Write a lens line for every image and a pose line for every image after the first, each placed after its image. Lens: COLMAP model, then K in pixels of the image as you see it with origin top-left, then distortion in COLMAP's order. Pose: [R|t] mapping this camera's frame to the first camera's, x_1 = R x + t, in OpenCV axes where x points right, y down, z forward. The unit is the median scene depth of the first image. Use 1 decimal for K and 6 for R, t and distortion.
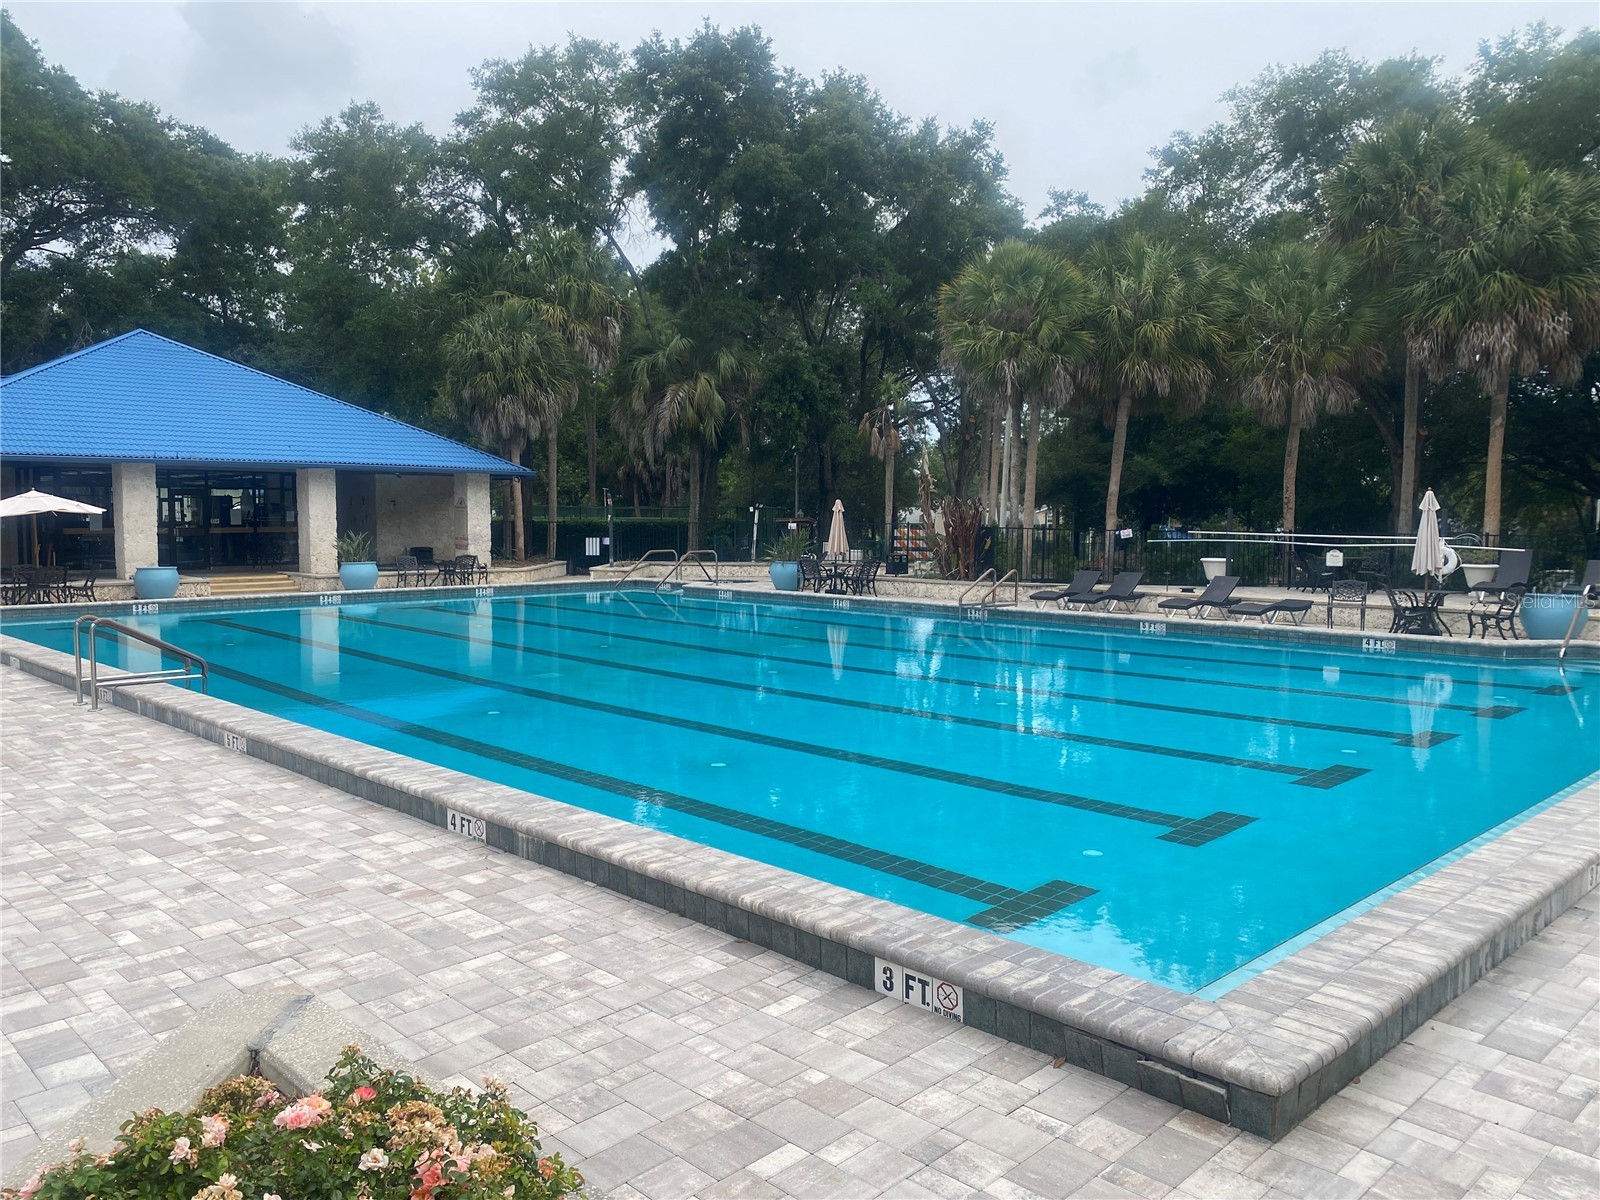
lens RADIAL K [[1203.2, 0, 800.0], [0, 1203.2, 600.0], [0, 0, 1]] dist [-0.002894, -0.000207]
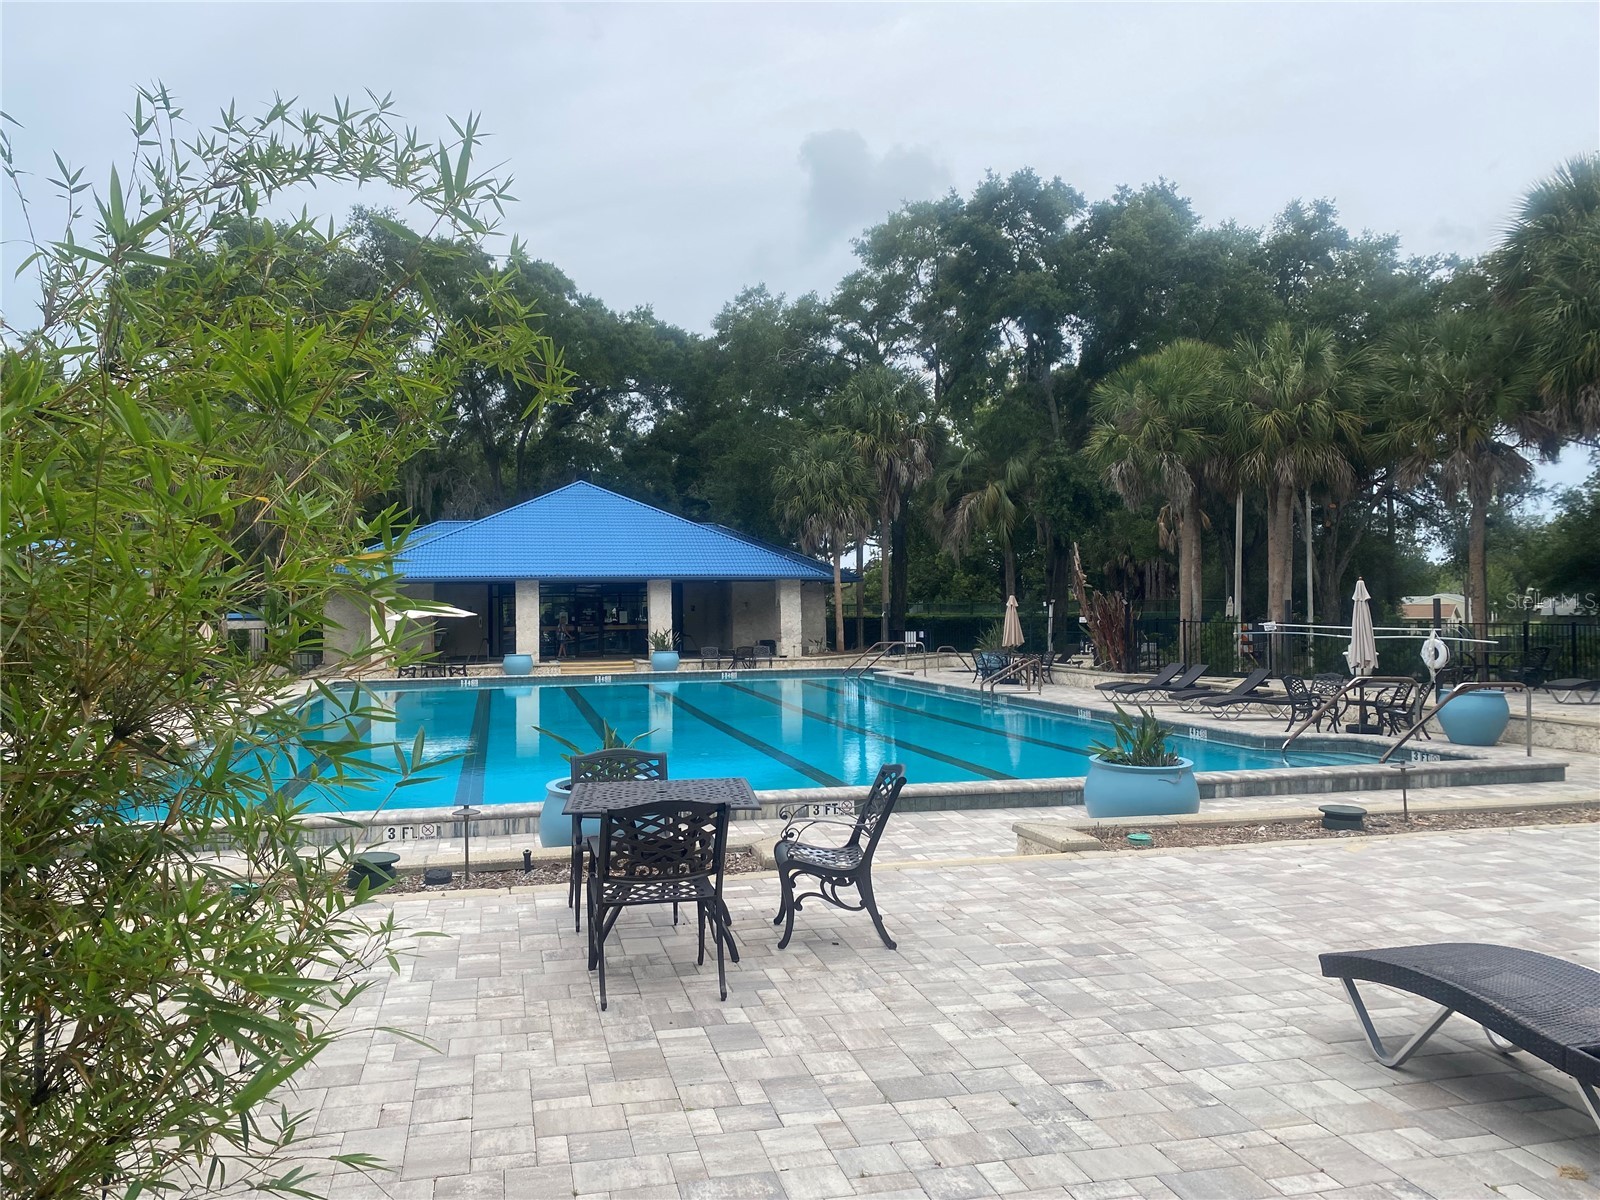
lens RADIAL K [[1203.2, 0, 800.0], [0, 1203.2, 600.0], [0, 0, 1]] dist [-0.002894, -0.000207]
pose [[0.865979, -0.020638, -0.499654, 0.338181], [-0.018381, 0.997159, -0.073045, 0.003662], [0.499742, 0.072440, 0.863140, -0.037158]]
